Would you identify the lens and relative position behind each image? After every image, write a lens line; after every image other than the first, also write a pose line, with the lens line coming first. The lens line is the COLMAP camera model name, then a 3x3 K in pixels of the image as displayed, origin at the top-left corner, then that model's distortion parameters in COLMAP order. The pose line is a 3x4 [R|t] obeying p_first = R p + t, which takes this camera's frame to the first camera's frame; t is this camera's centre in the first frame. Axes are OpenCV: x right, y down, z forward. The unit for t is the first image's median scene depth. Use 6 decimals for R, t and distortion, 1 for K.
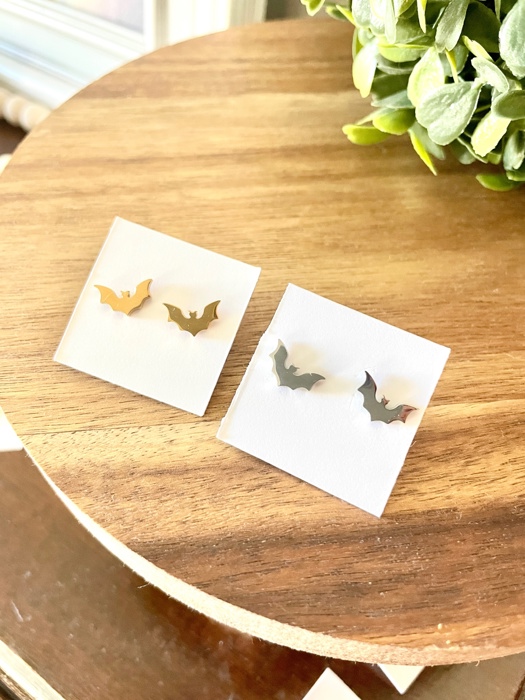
lens RADIAL K [[571.7, 0, 265.4], [0, 571.7, 347.9], [0, 0, 1]] dist [0.053389, -0.137132]
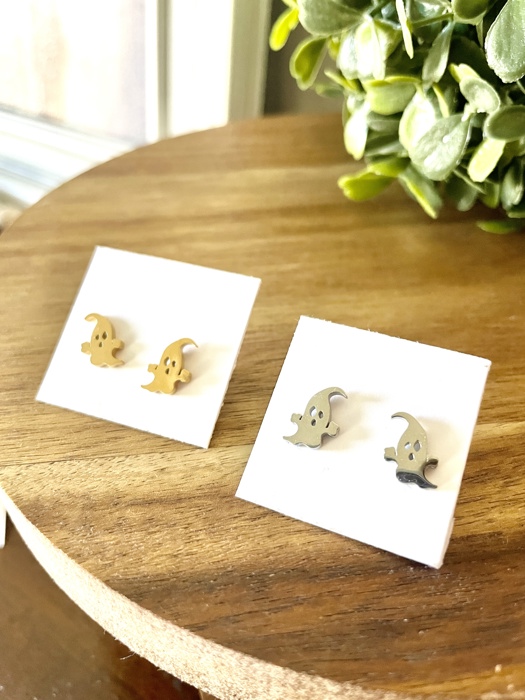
lens RADIAL K [[571.7, 0, 263.9], [0, 571.7, 350.7], [0, 0, 1]] dist [0.053389, -0.137132]
pose [[0.999366, -0.033815, -0.011133, 0.005235], [0.030241, 0.971358, -0.235690, 0.190955], [0.018784, 0.235204, 0.971765, 0.108950]]
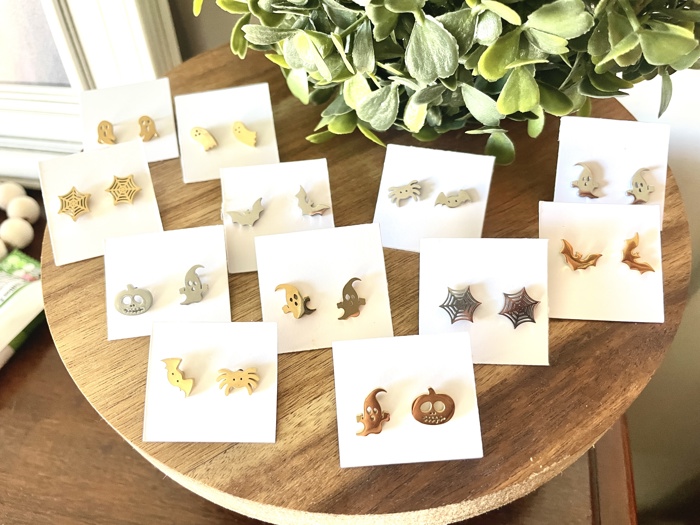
lens RADIAL K [[571.7, 0, 349.3], [0, 571.7, 251.6], [0, 0, 1]] dist [0.053389, -0.137132]
pose [[0.902017, -0.380244, 0.204401, -0.172418], [0.388641, 0.921388, -0.001024, -0.146781], [-0.187943, 0.080362, 0.978887, -0.315289]]
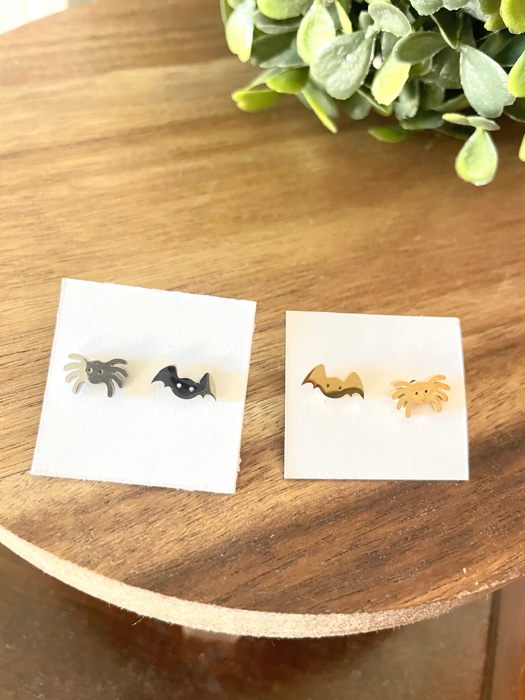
lens RADIAL K [[571.7, 0, 269.0], [0, 571.7, 350.6], [0, 0, 1]] dist [0.053389, -0.137132]
pose [[0.954555, -0.194600, 0.225735, -0.138930], [0.189722, 0.980882, 0.043320, 0.002149], [-0.229849, 0.001475, 0.973225, 0.086257]]
